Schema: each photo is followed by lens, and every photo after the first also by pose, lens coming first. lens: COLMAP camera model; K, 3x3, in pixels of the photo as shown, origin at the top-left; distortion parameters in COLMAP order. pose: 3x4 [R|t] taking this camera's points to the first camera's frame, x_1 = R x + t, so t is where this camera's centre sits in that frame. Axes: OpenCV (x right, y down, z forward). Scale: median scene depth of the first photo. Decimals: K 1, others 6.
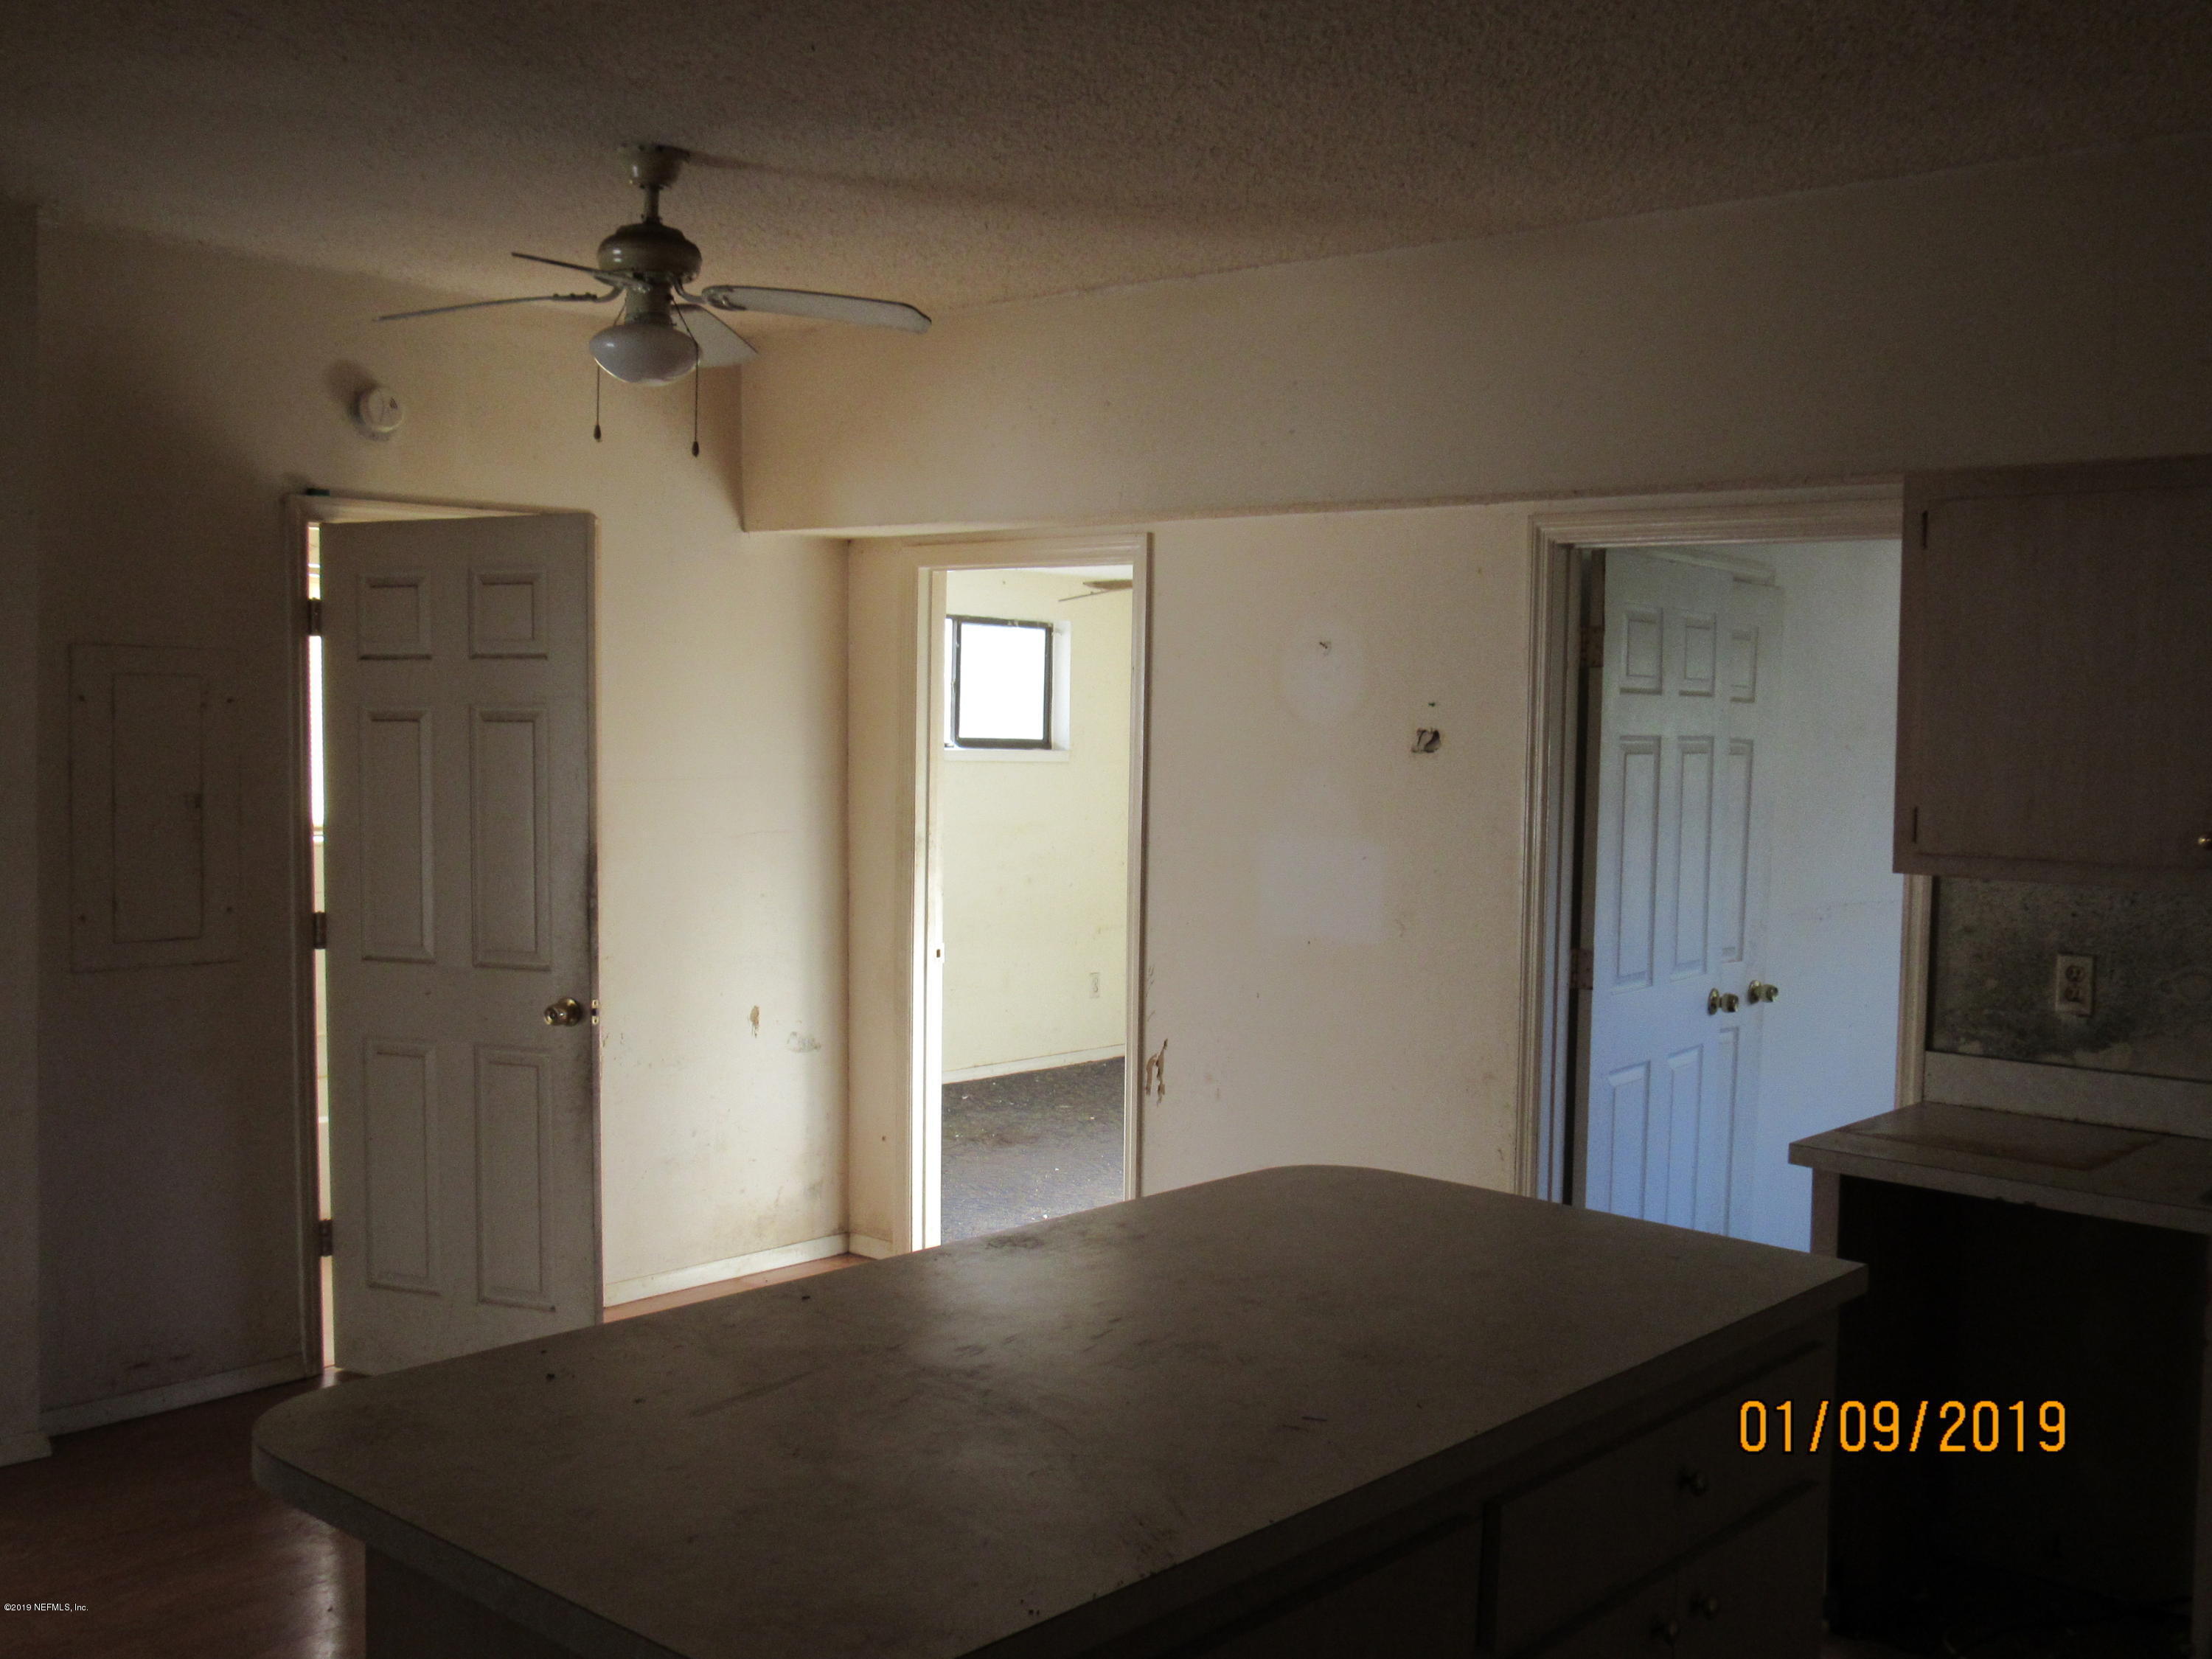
lens RADIAL K [[2196.4, 0, 1106.4], [0, 2196.4, 832.3], [0, 0, 1]] dist [-0.052128, 0.000000]
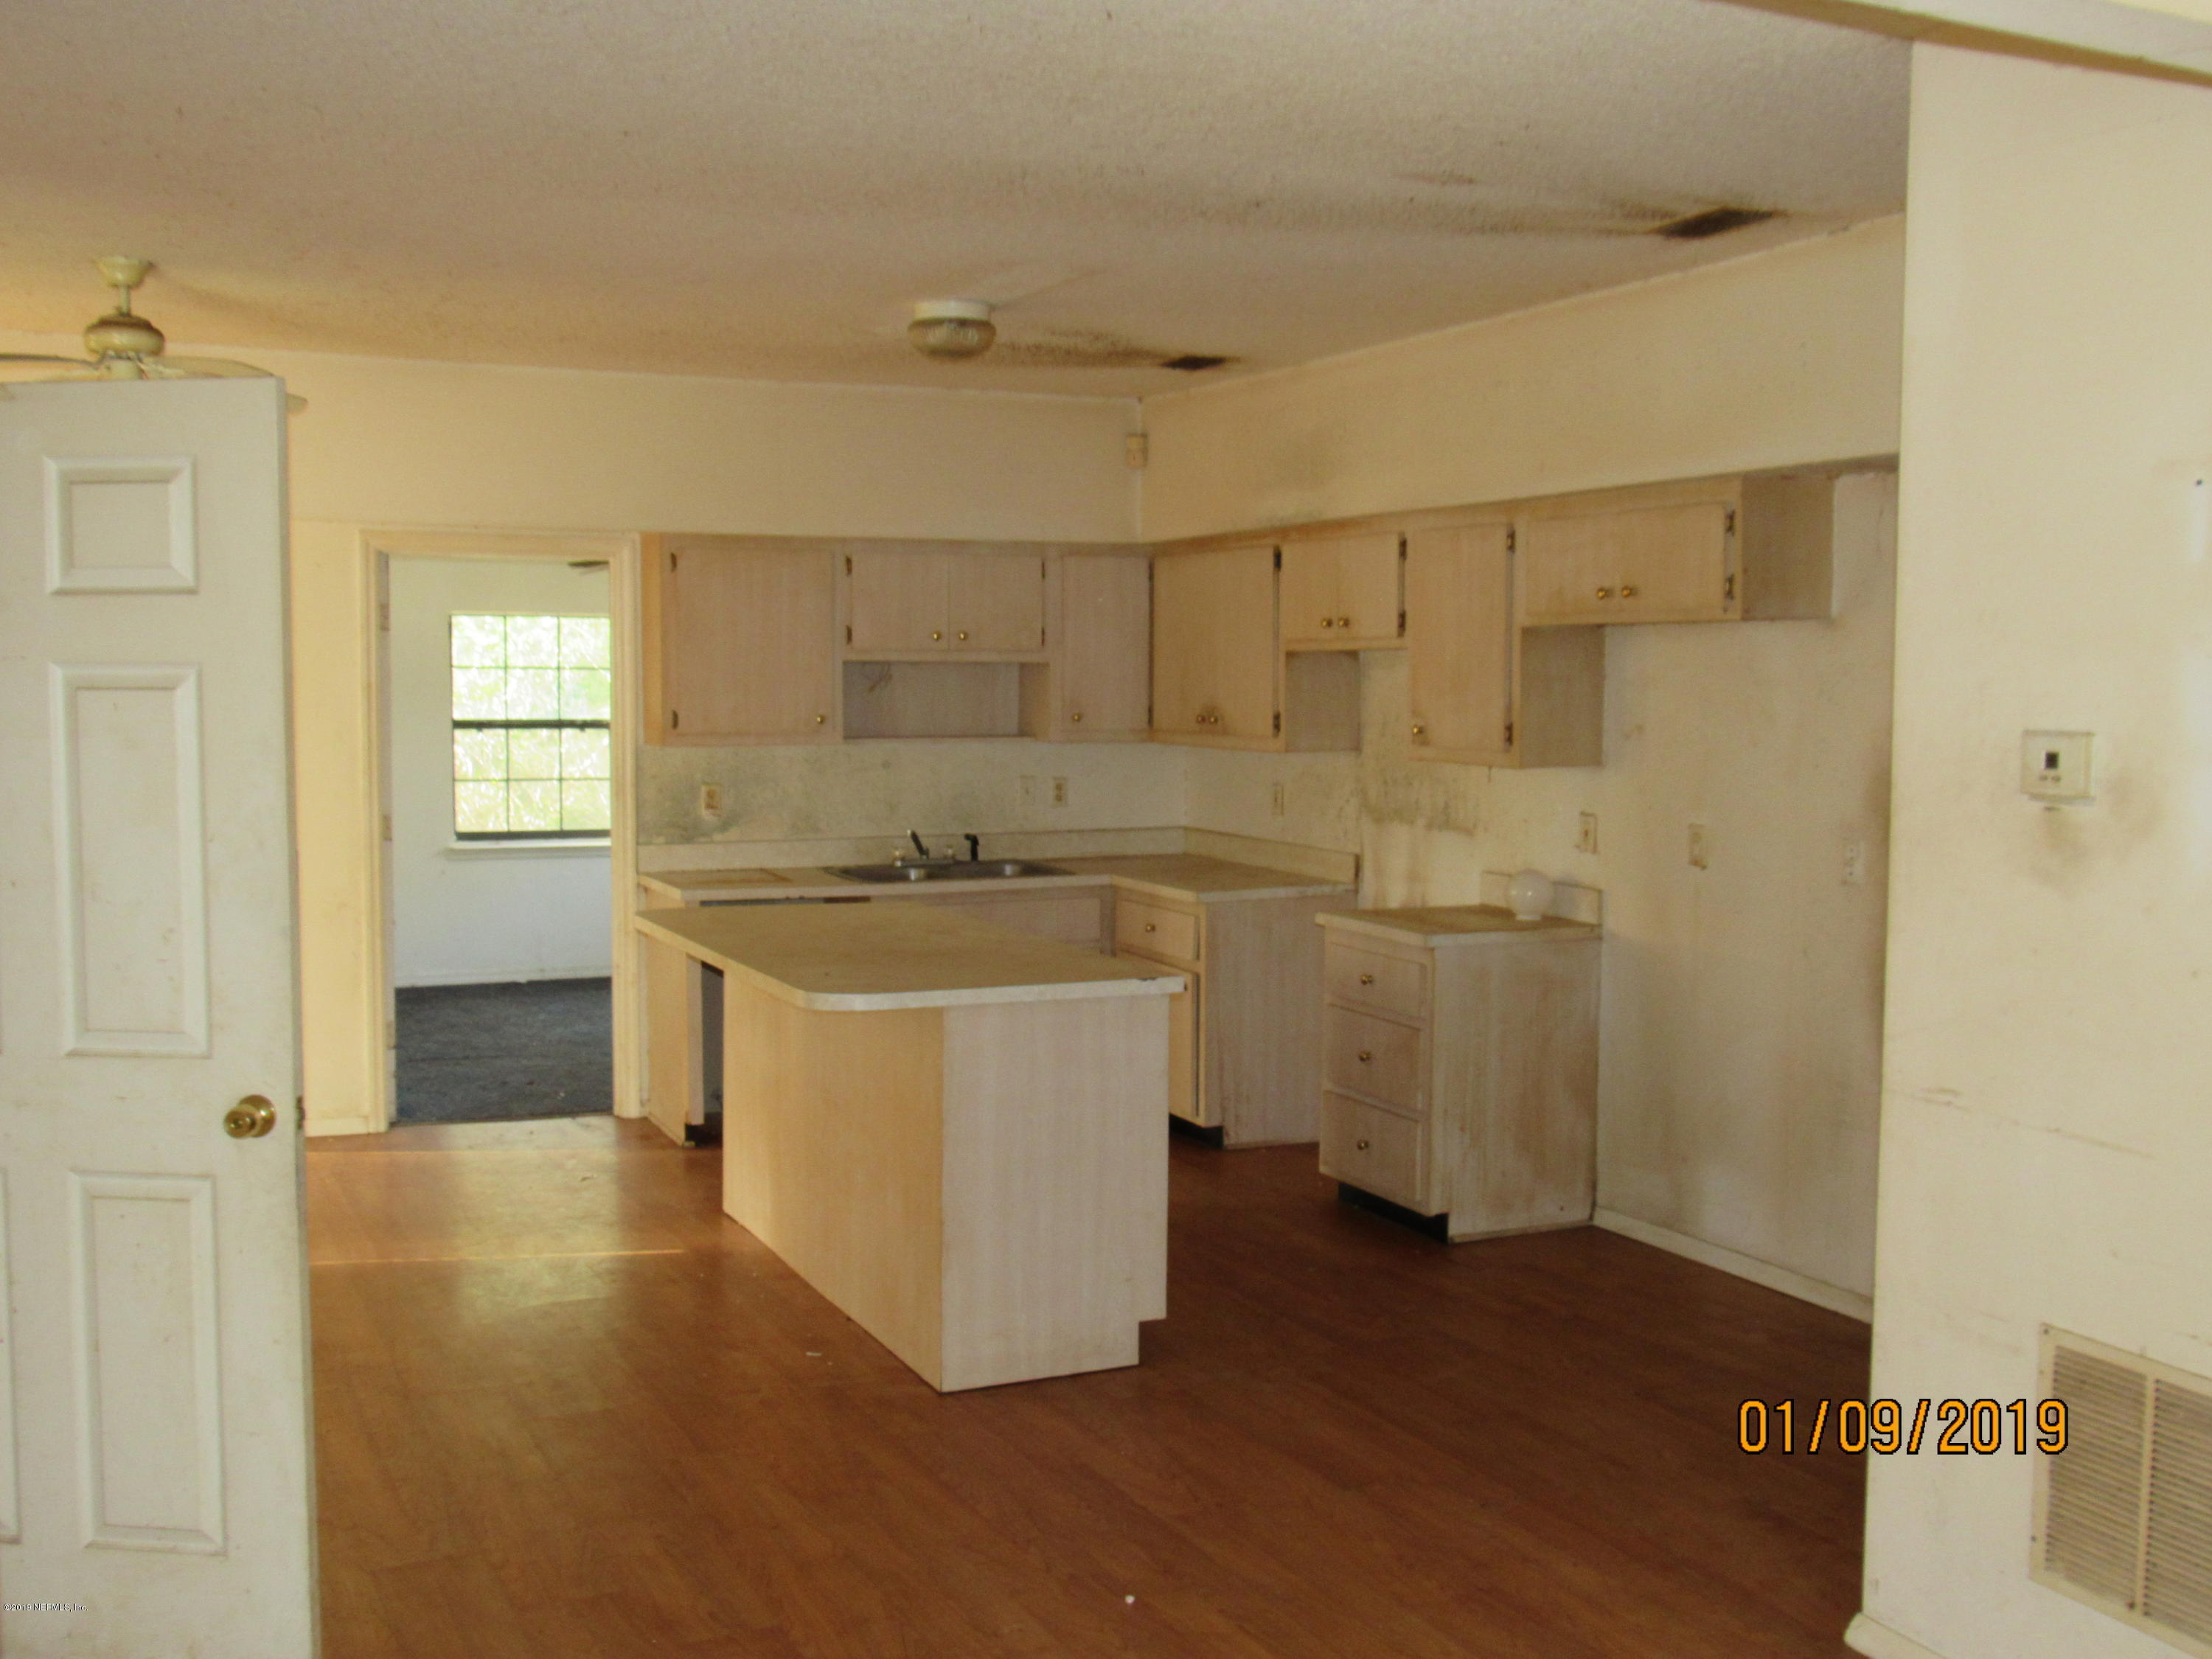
lens RADIAL K [[2196.4, 0, 1105.8], [0, 2196.4, 829.4], [0, 0, 1]] dist [-0.052128, 0.000000]
pose [[0.406461, -0.079222, 0.910227, -1.166784], [0.057345, 0.996482, 0.061121, -0.002068], [-0.911867, 0.027354, 0.409574, -0.107690]]
